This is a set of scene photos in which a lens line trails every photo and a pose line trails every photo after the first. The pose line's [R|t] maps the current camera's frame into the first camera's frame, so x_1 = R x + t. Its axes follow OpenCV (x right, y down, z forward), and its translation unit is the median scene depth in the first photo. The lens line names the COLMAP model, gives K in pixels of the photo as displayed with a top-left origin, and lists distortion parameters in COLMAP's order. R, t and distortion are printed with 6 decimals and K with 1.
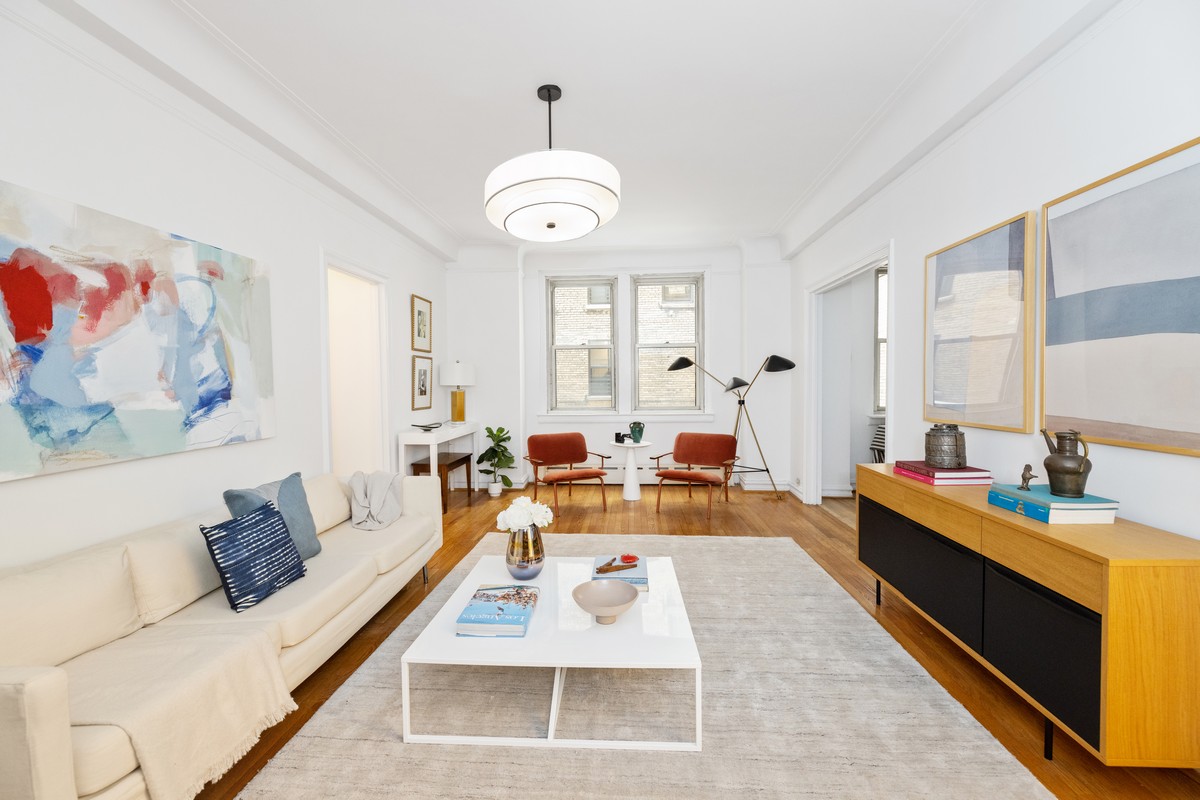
lens RADIAL K [[500.6, 0, 601.4], [0, 500.6, 397.1], [0, 0, 1]] dist [0.002072, -0.000738]
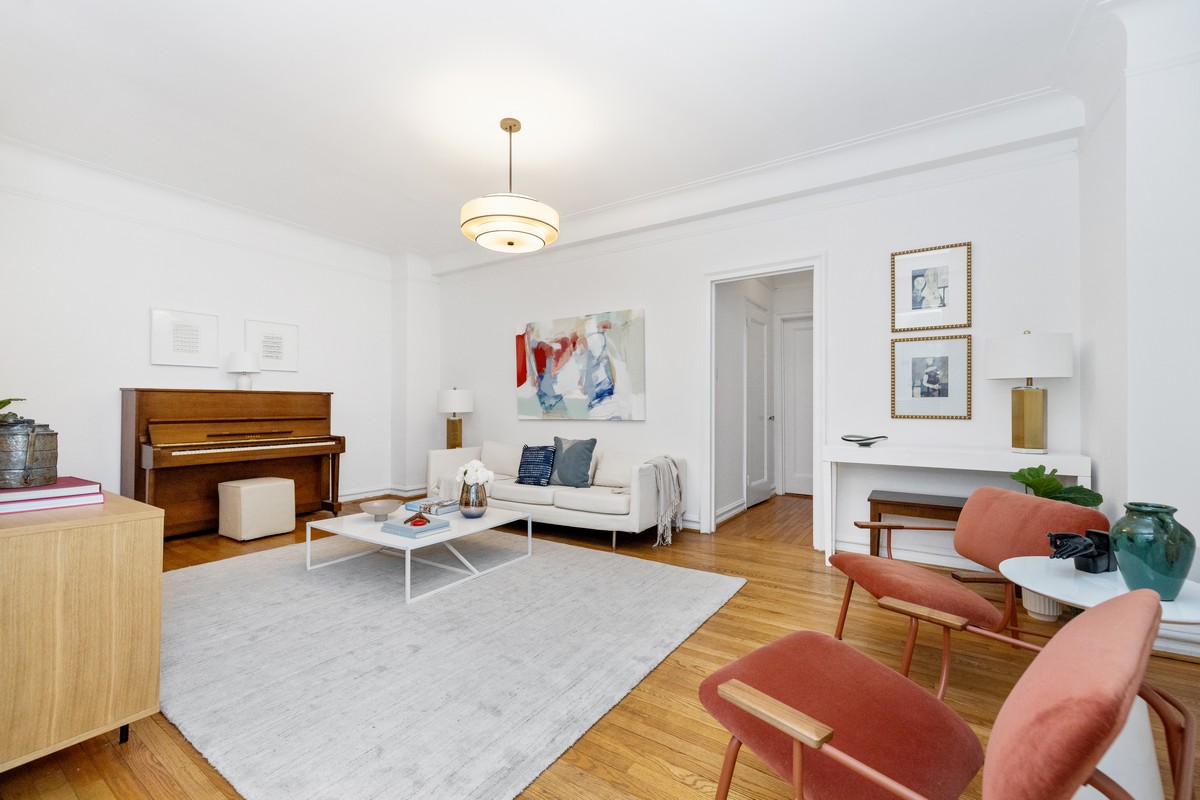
lens RADIAL K [[500.6, 0, 599.4], [0, 500.6, 400.5], [0, 0, 1]] dist [0.002072, -0.000738]
pose [[-0.508270, -0.006866, -0.861171, 0.891821], [-0.024921, 0.999667, 0.006738, 0.015862], [0.860837, 0.024886, -0.508271, 2.052708]]
